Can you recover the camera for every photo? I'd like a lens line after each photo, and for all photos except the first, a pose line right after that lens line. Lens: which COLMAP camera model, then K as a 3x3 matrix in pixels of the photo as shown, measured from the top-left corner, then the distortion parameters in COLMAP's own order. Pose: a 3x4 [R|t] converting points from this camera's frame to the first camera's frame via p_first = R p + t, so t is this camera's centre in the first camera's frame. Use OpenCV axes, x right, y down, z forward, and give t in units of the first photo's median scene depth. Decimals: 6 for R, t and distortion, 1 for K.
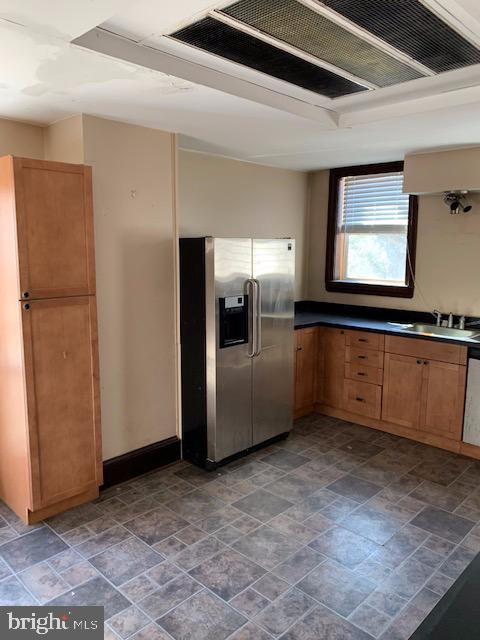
lens RADIAL K [[485.5, 0, 224.2], [0, 485.5, 310.0], [0, 0, 1]] dist [0.032091, -0.051632]
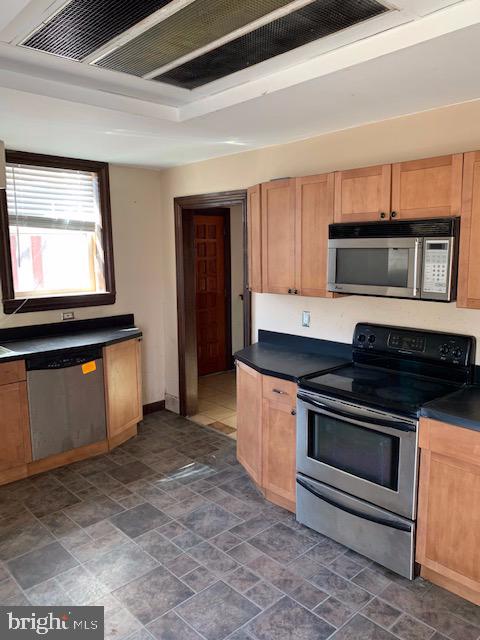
lens RADIAL K [[485.5, 0, 245.9], [0, 485.5, 320.3], [0, 0, 1]] dist [0.032091, -0.051632]
pose [[0.048003, -0.164127, 0.985271, -0.409783], [0.150008, 0.976405, 0.155342, -0.075292], [-0.987519, 0.140341, 0.071491, 0.505314]]
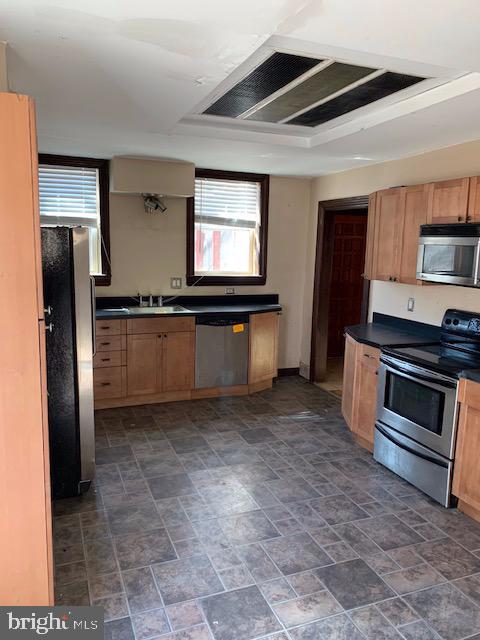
lens RADIAL K [[485.5, 0, 240.1], [0, 485.5, 324.8], [0, 0, 1]] dist [0.032091, -0.051632]
pose [[0.418259, -0.155014, 0.895003, -0.640884], [0.110271, 0.986708, 0.119365, -0.046789], [-0.901610, 0.048768, 0.429793, 0.337073]]
